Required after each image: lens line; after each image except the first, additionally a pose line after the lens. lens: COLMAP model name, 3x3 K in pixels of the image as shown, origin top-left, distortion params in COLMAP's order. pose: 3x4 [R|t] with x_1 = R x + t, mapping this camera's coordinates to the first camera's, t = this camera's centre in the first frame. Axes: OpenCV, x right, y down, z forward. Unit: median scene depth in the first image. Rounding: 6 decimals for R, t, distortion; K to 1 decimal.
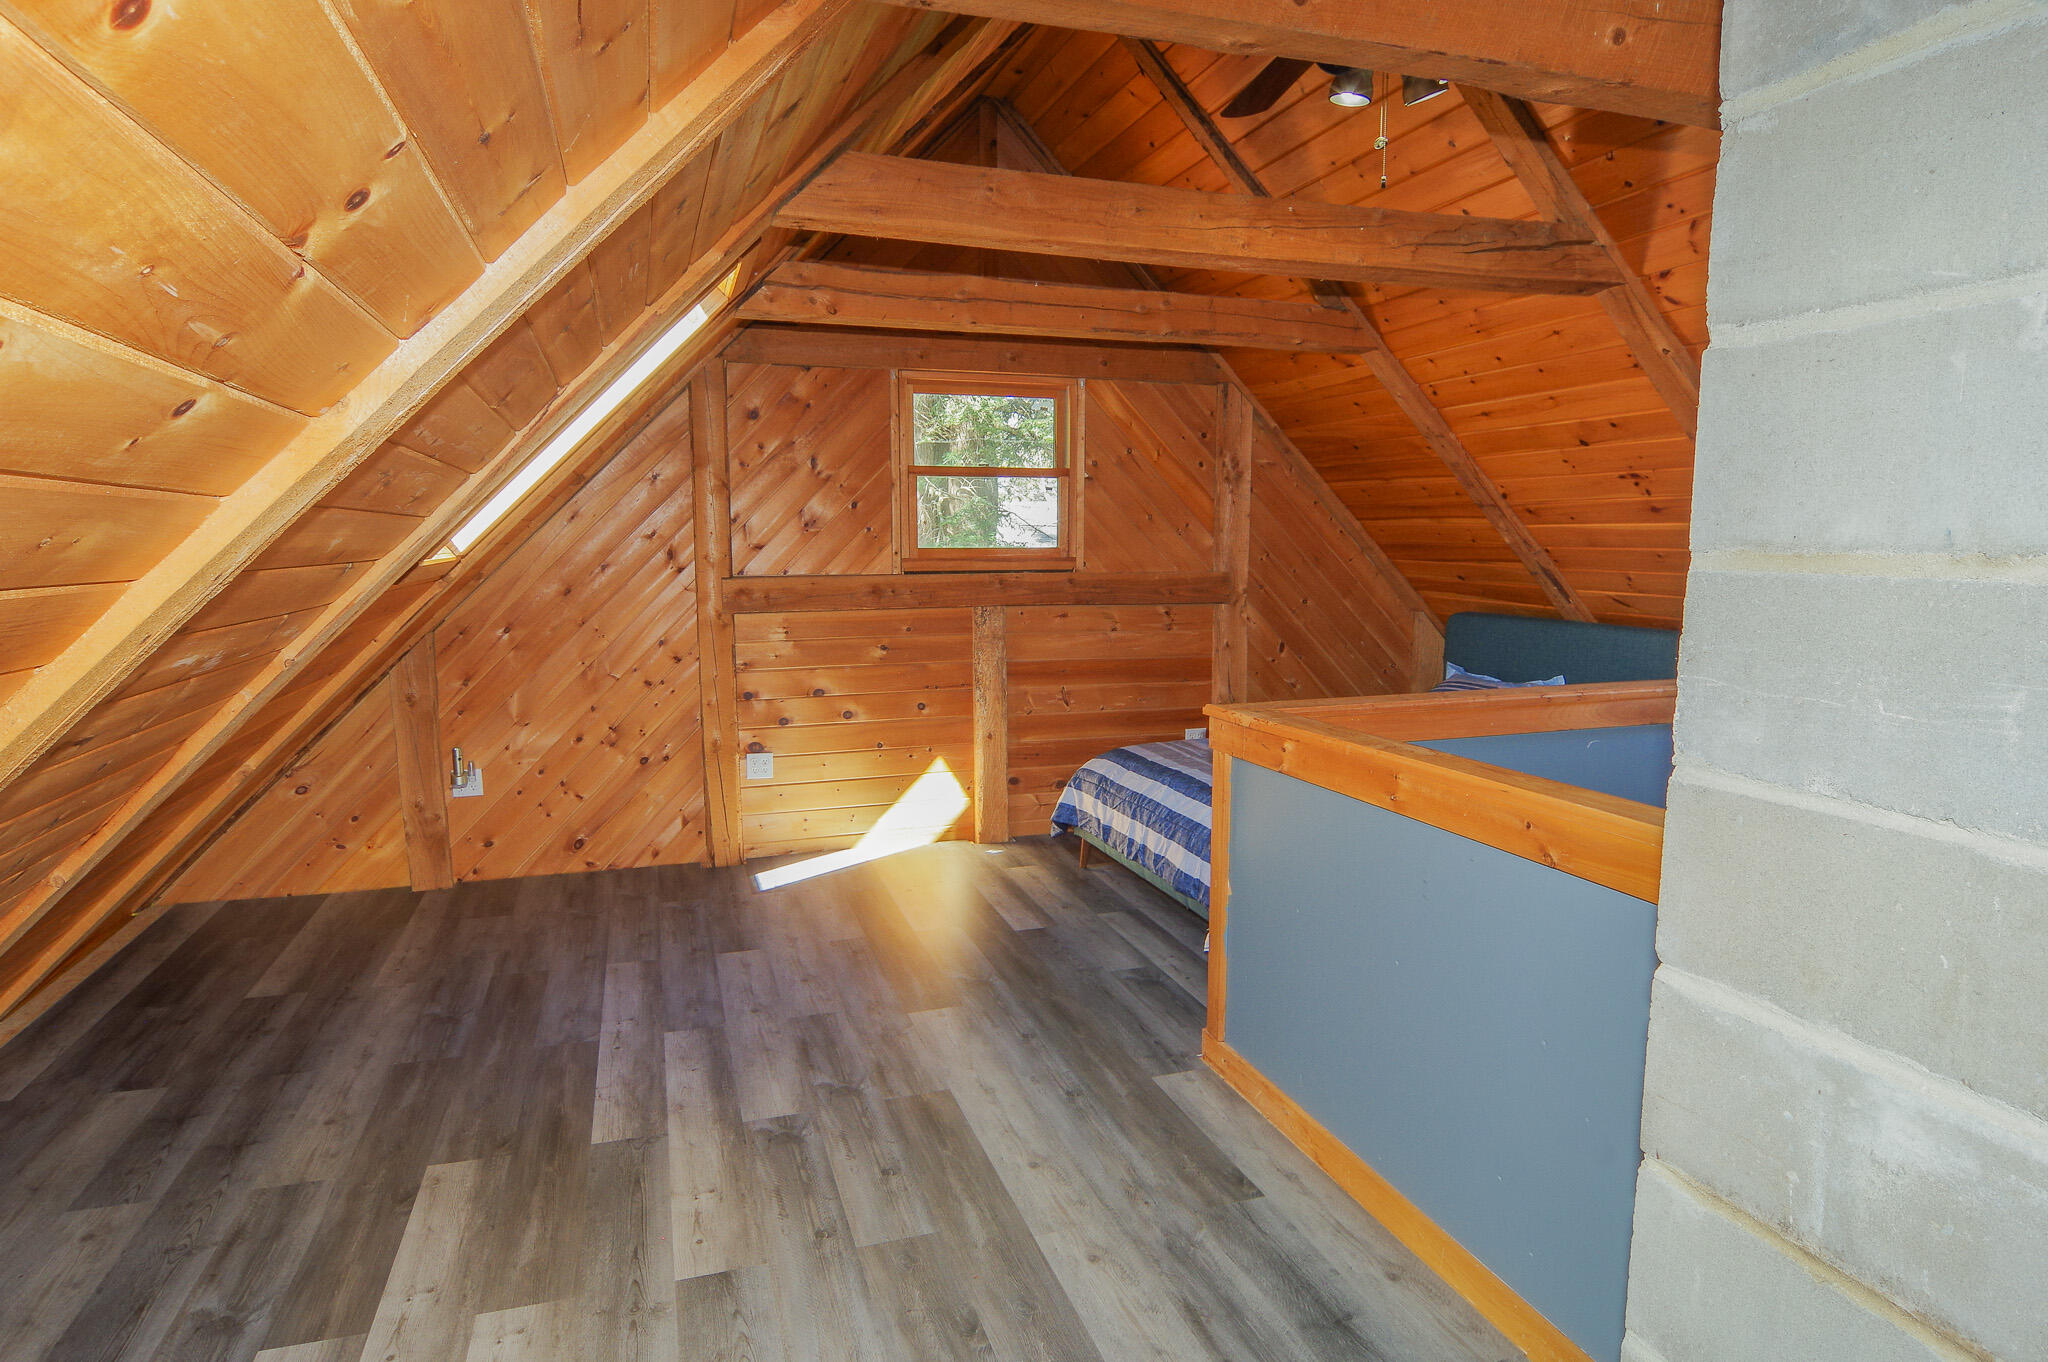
lens RADIAL K [[1090.4, 0, 1021.8], [0, 1090.4, 676.9], [0, 0, 1]] dist [-0.006872, -0.010550]
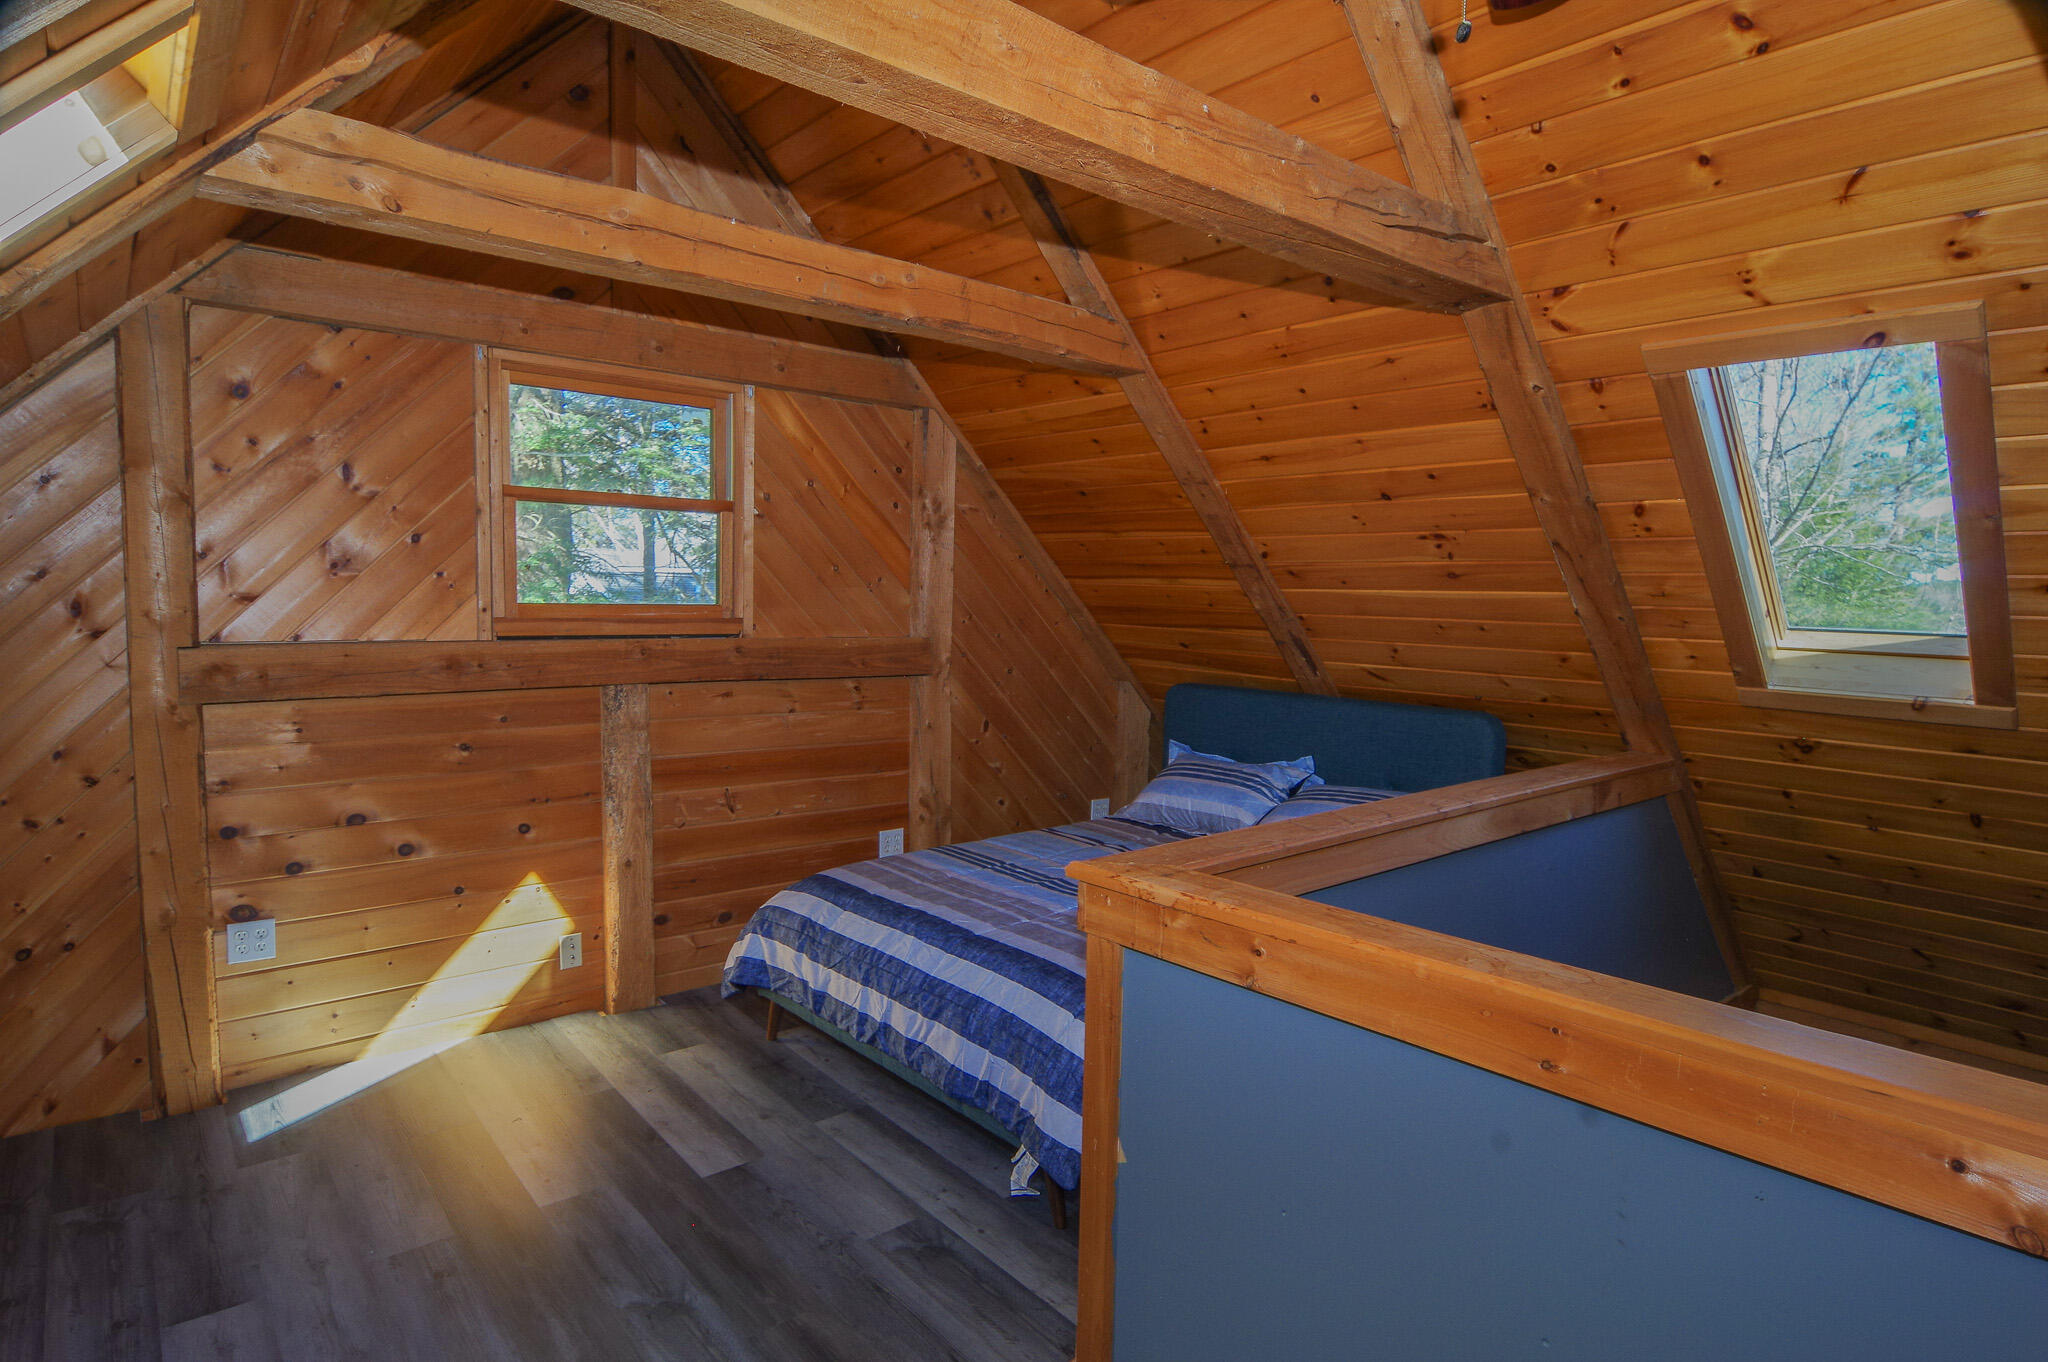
lens RADIAL K [[1090.4, 0, 1028.9], [0, 1090.4, 684.0], [0, 0, 1]] dist [-0.006872, -0.010550]
pose [[0.927606, -0.010940, 0.373399, -0.055393], [0.026533, 0.998976, -0.036646, -0.033716], [-0.372616, 0.043901, 0.926947, 0.245616]]
